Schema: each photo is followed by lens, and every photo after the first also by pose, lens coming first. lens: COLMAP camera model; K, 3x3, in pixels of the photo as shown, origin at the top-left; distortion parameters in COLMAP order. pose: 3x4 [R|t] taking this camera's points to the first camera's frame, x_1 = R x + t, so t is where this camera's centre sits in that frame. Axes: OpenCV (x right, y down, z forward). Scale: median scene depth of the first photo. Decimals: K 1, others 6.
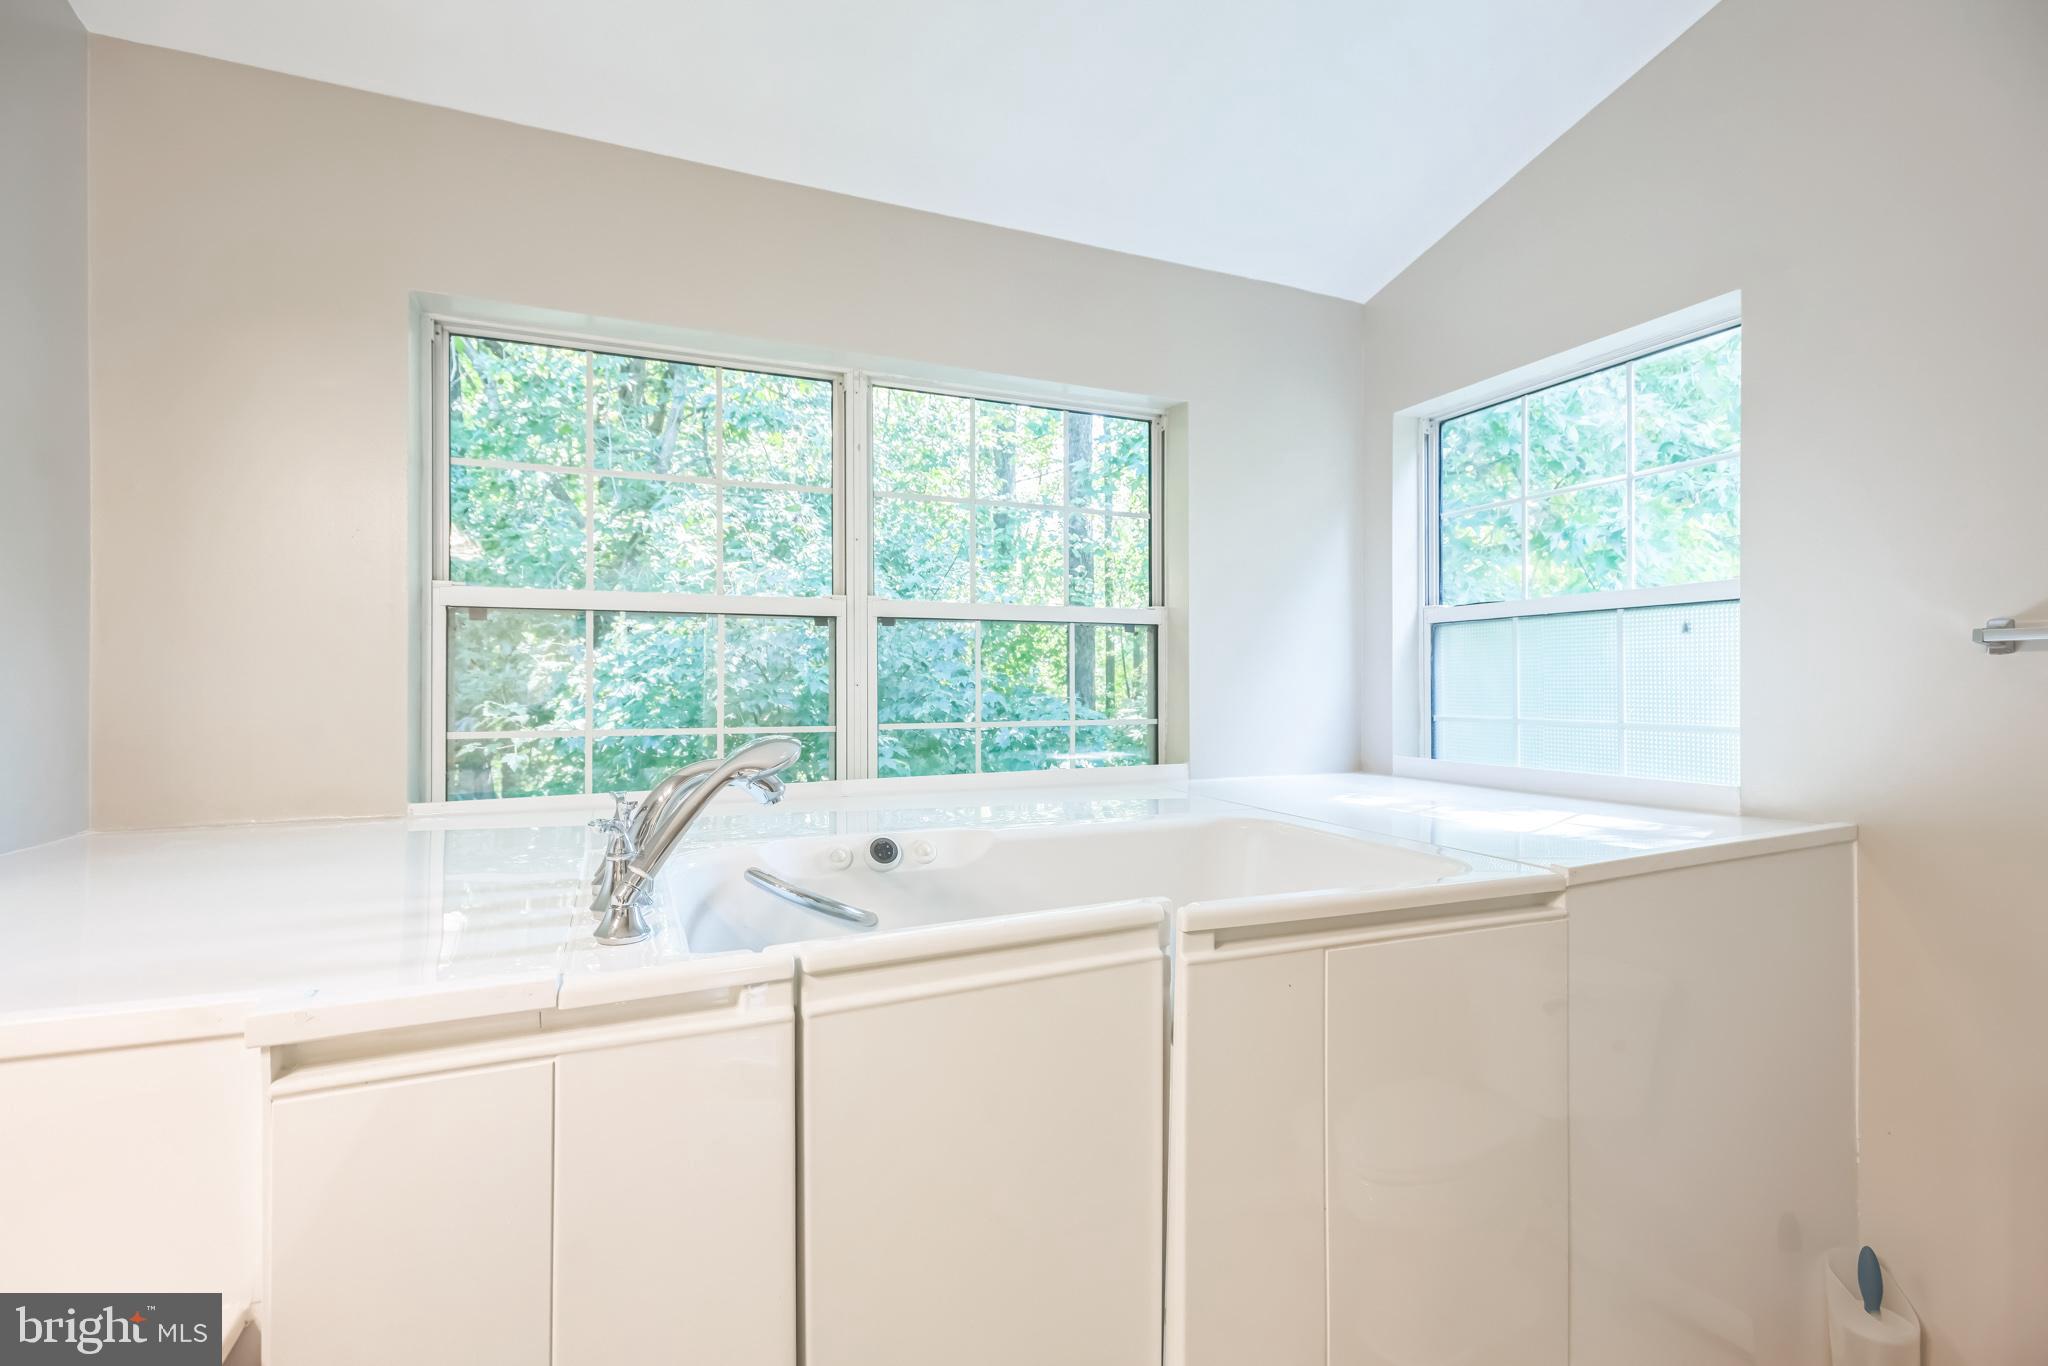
lens RADIAL K [[926.6, 0, 1023.7], [0, 926.6, 677.5], [0, 0, 1]] dist [0.003885, -0.000037]
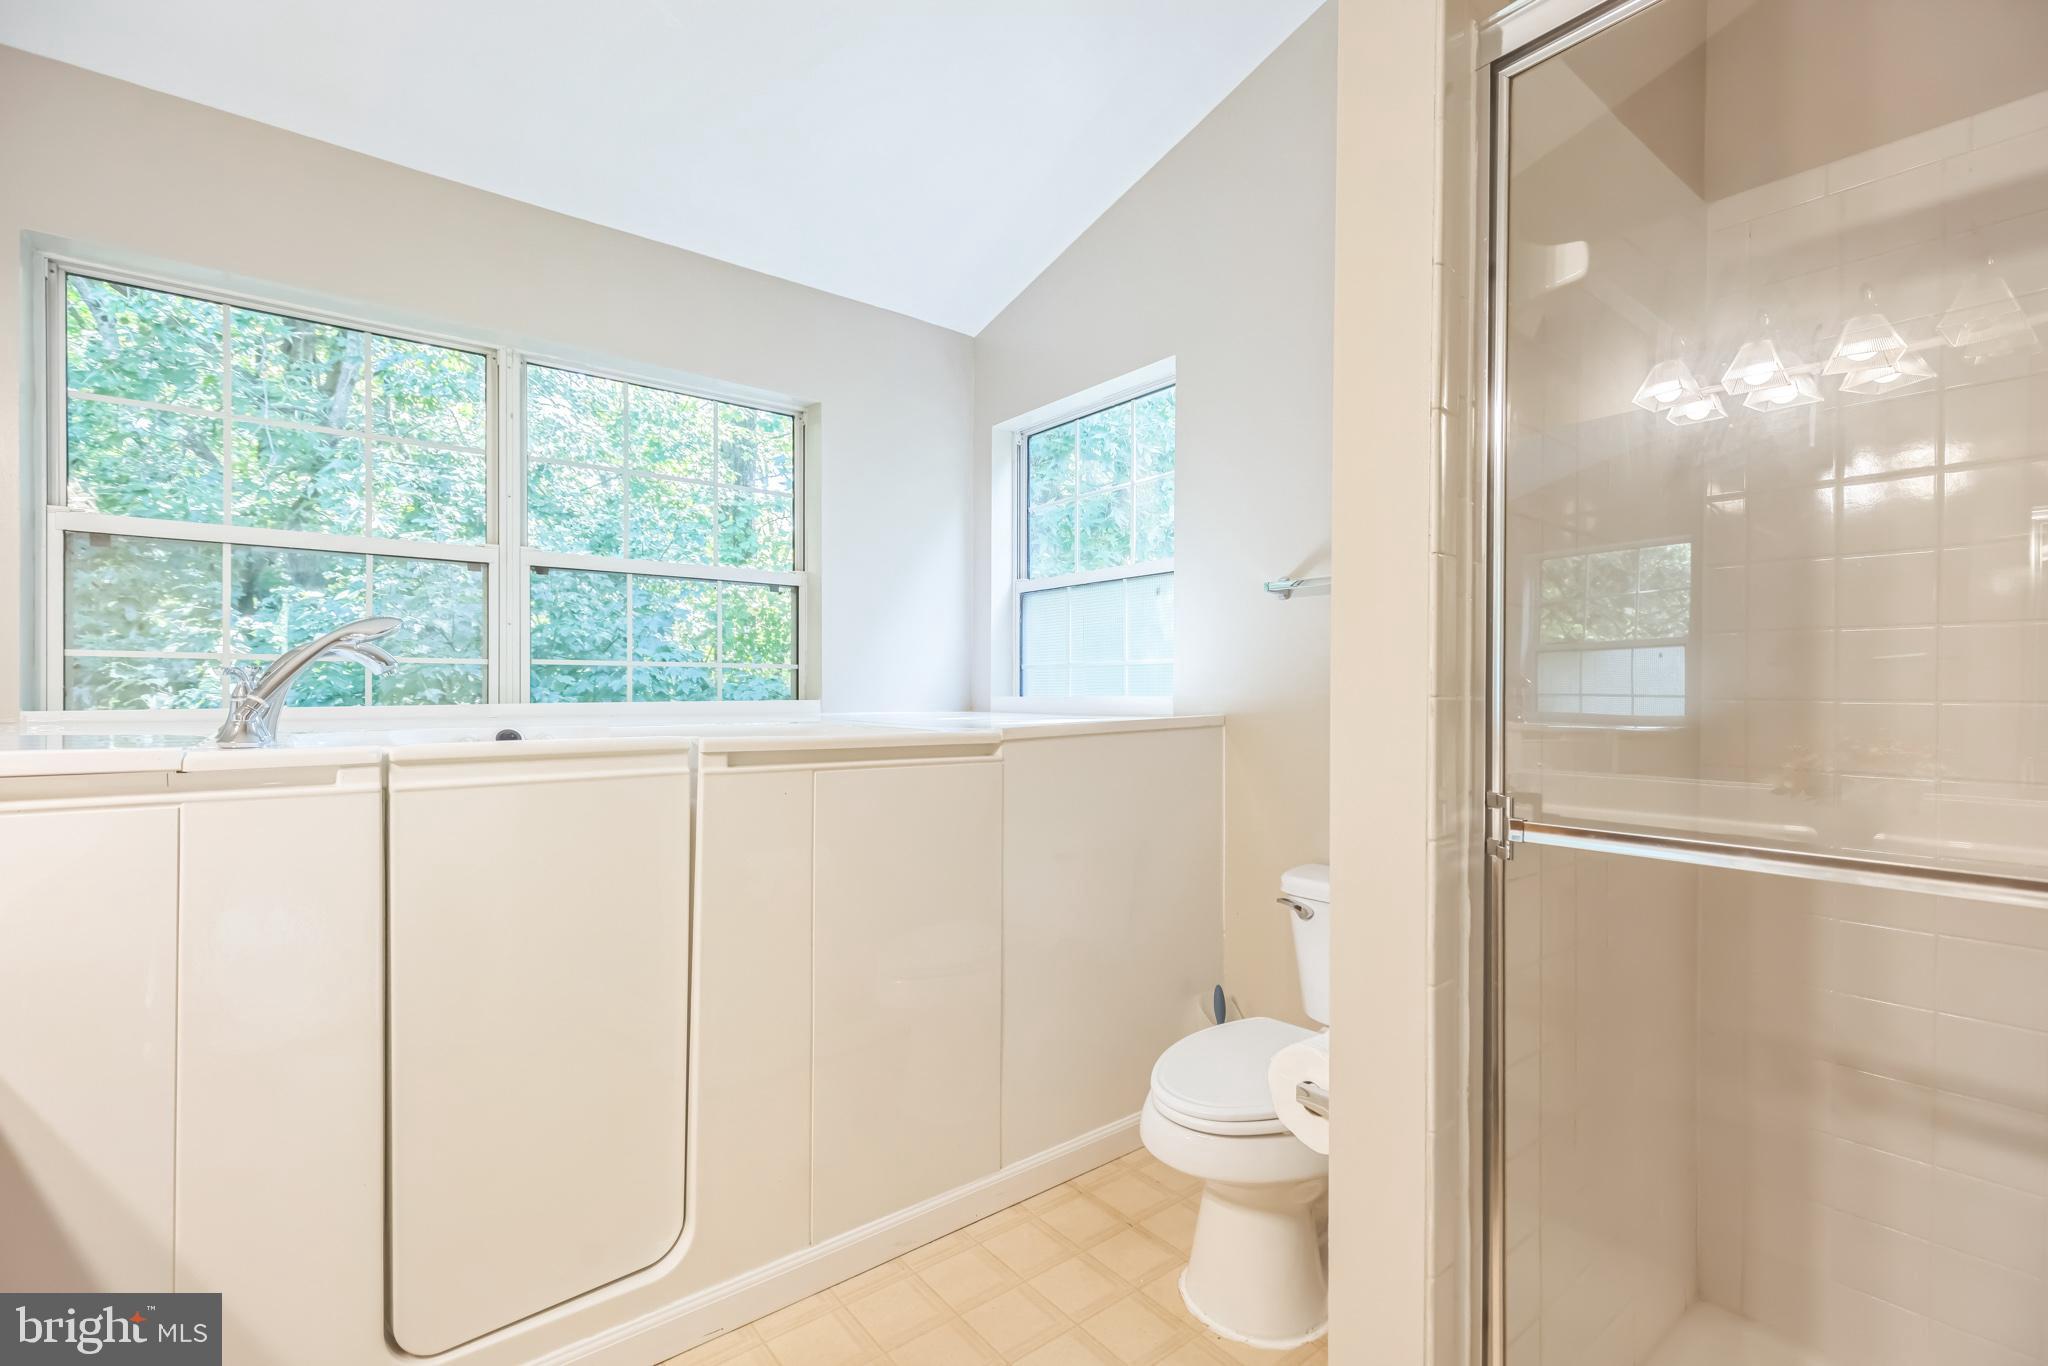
lens RADIAL K [[913.9, 0, 1031.4], [0, 913.9, 685.6], [0, 0, 1]] dist [-0.000158, 0.003699]
pose [[0.963894, 0.004201, 0.266254, 0.120009], [-0.005232, 0.999981, 0.003162, 0.066332], [-0.266236, -0.004440, 0.963898, -0.222265]]
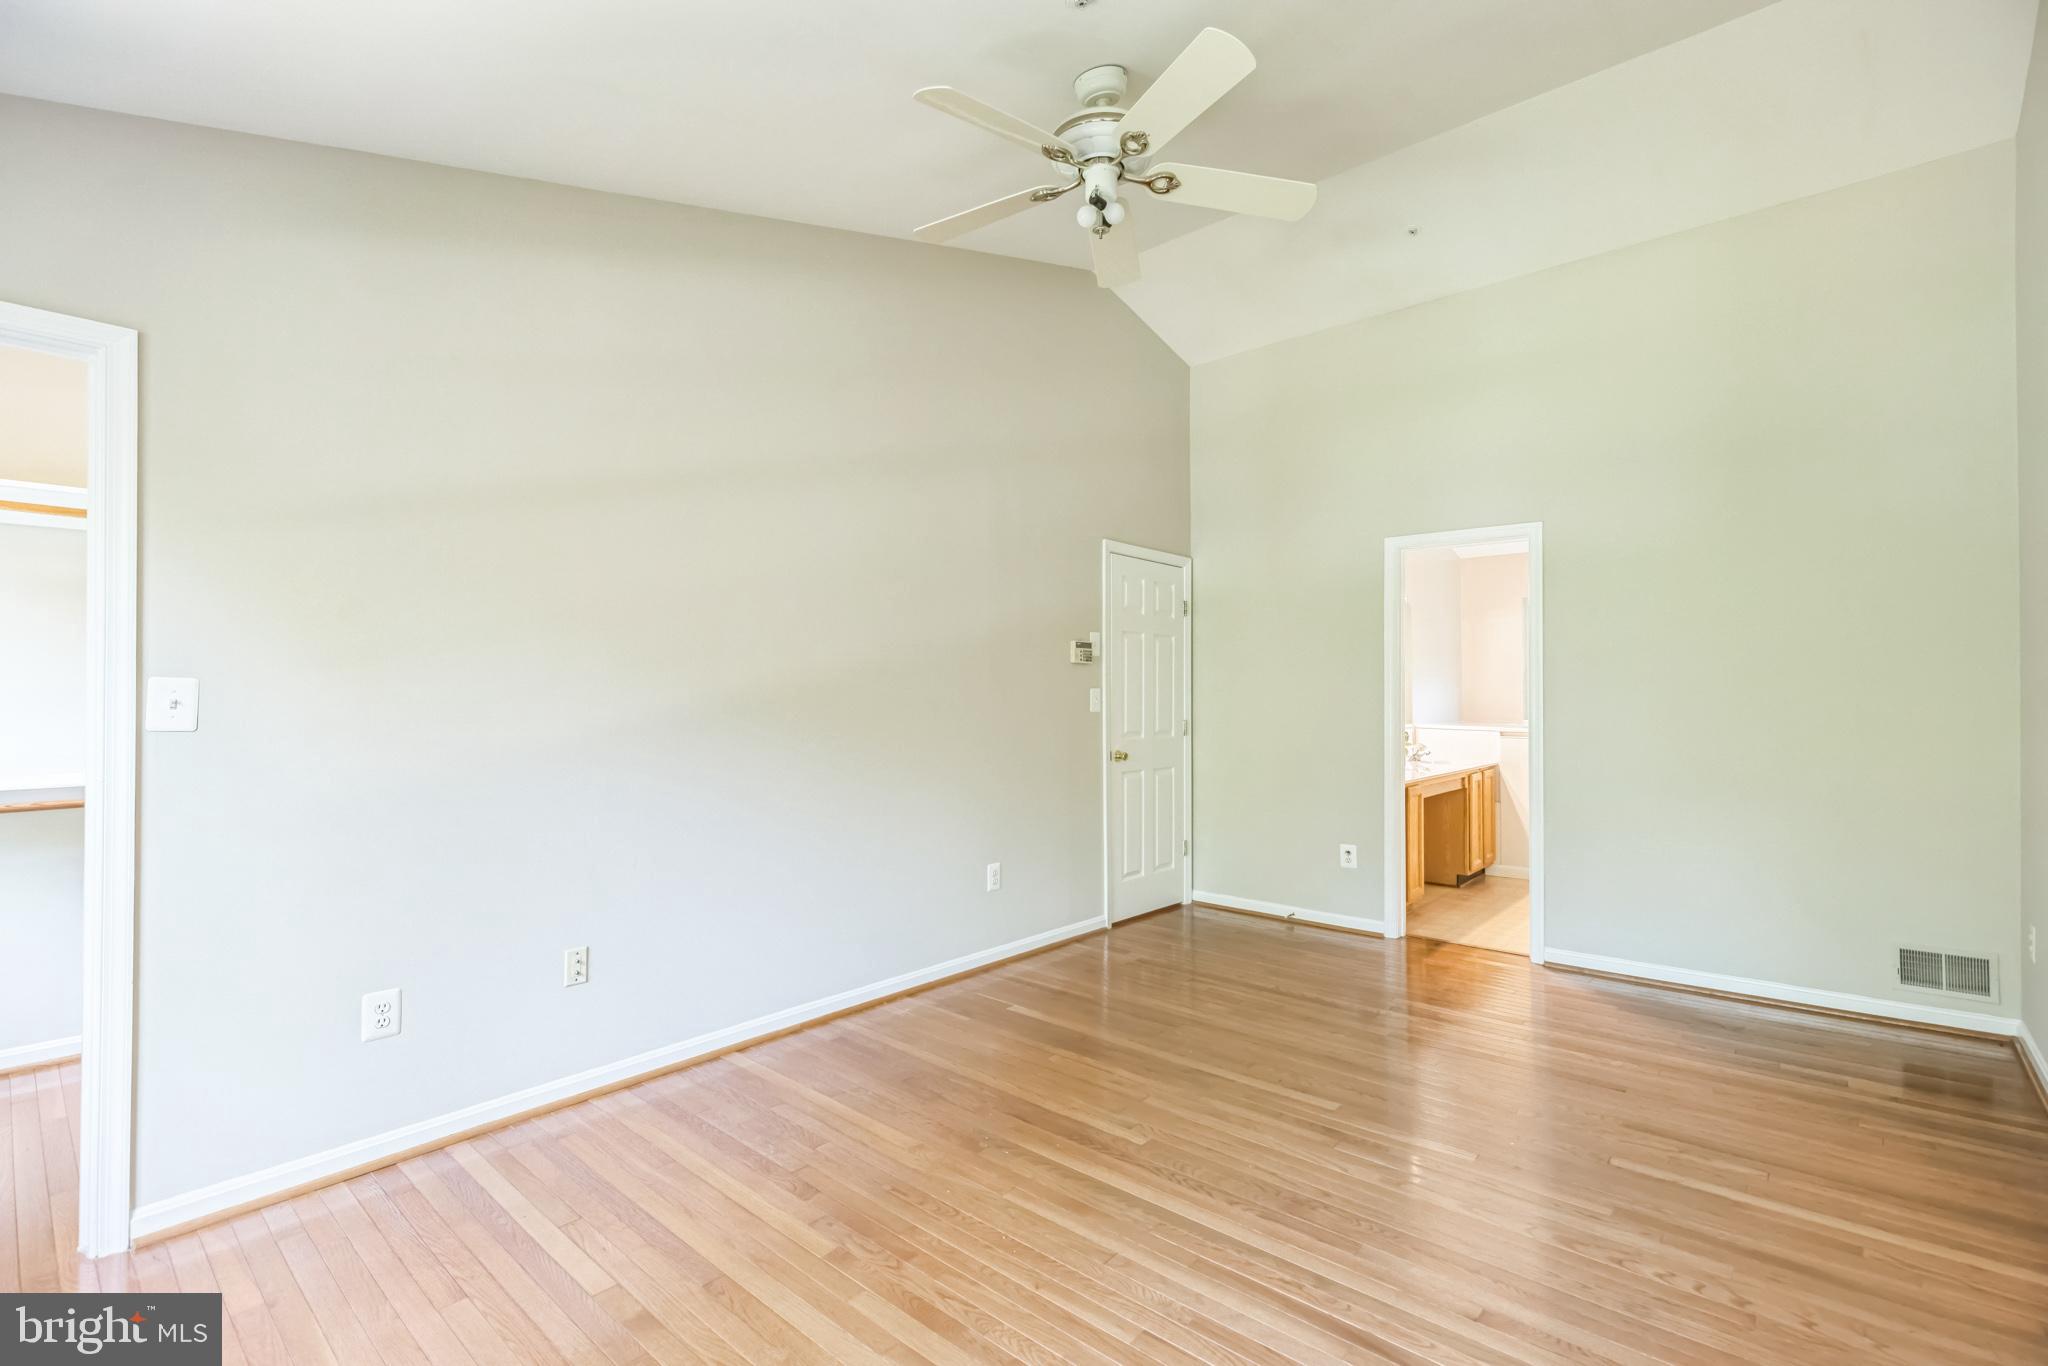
lens RADIAL K [[913.9, 0, 1031.4], [0, 913.9, 685.6], [0, 0, 1]] dist [-0.000158, 0.003699]
pose [[0.422215, -0.012452, -0.906410, 1.653076], [0.000920, 0.999911, -0.013308, 0.006650], [0.906495, 0.004785, 0.422189, -2.135245]]
